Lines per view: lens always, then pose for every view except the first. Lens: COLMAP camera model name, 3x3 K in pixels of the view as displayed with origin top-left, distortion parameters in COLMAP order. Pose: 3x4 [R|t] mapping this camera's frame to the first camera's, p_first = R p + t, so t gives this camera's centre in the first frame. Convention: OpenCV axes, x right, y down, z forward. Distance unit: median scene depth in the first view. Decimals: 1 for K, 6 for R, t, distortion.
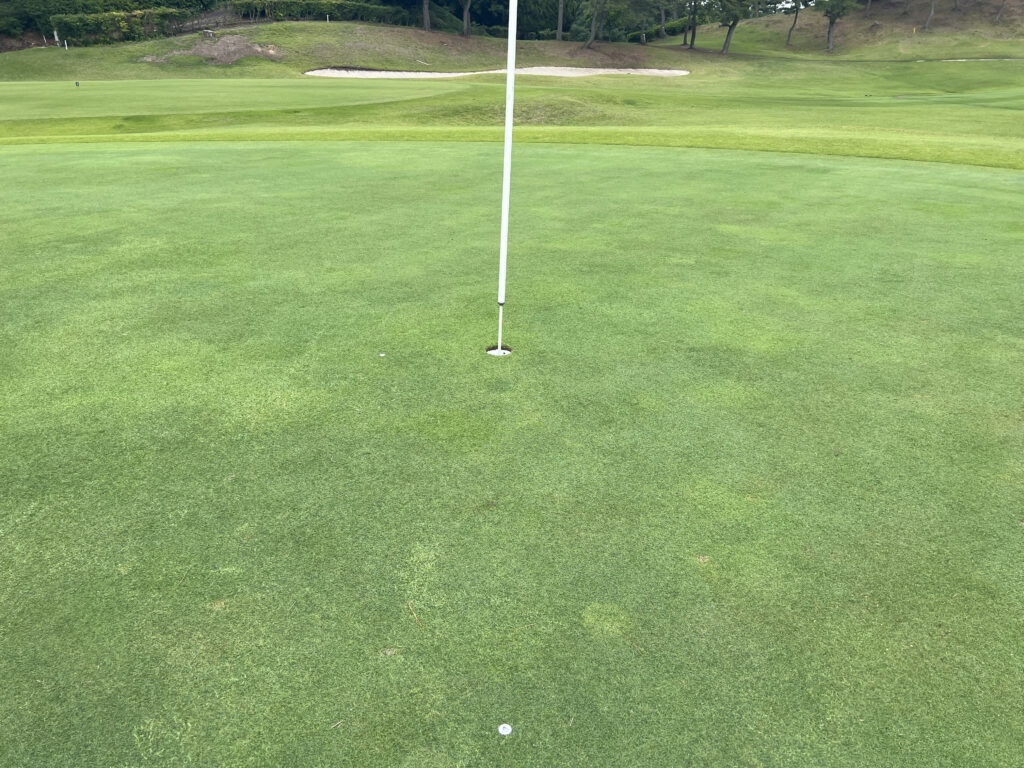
lens RADIAL K [[773.3, 0, 512.0], [0, 773.3, 384.0], [0, 0, 1]] dist [0.041368, -0.055416]
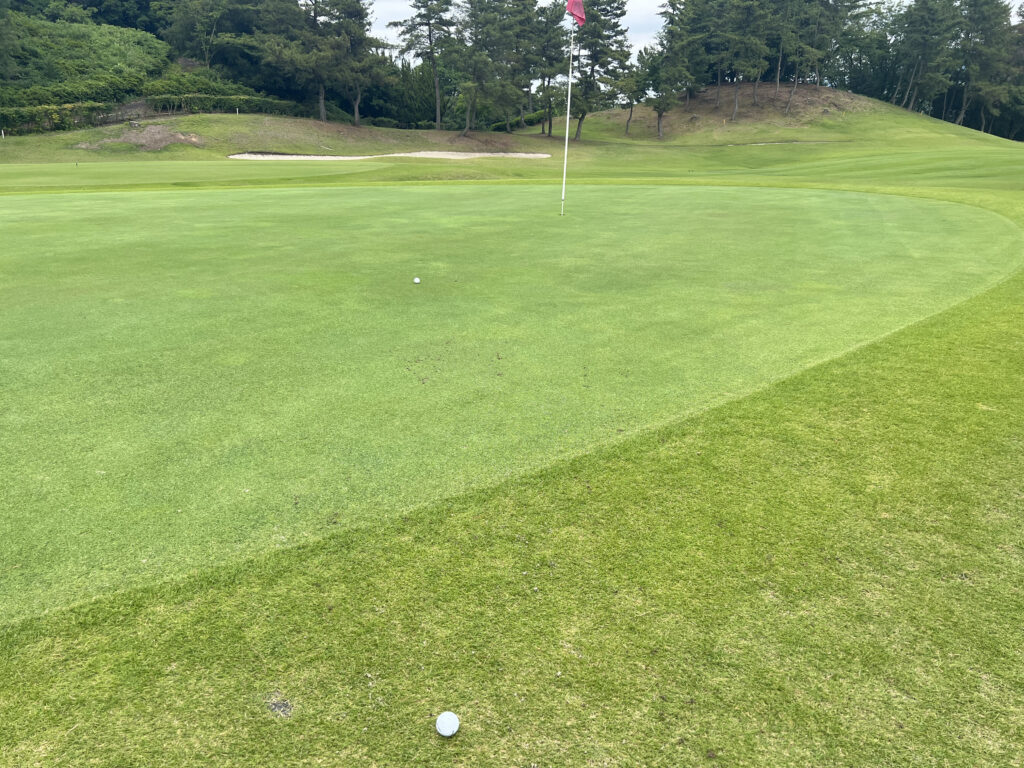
lens RADIAL K [[773.3, 0, 512.0], [0, 773.3, 384.0], [0, 0, 1]] dist [0.041368, -0.055416]
pose [[0.984512, -0.056190, 0.166068, -0.048740], [0.072439, 0.992984, -0.093467, 0.056885], [-0.159651, 0.104050, 0.981675, -0.128288]]
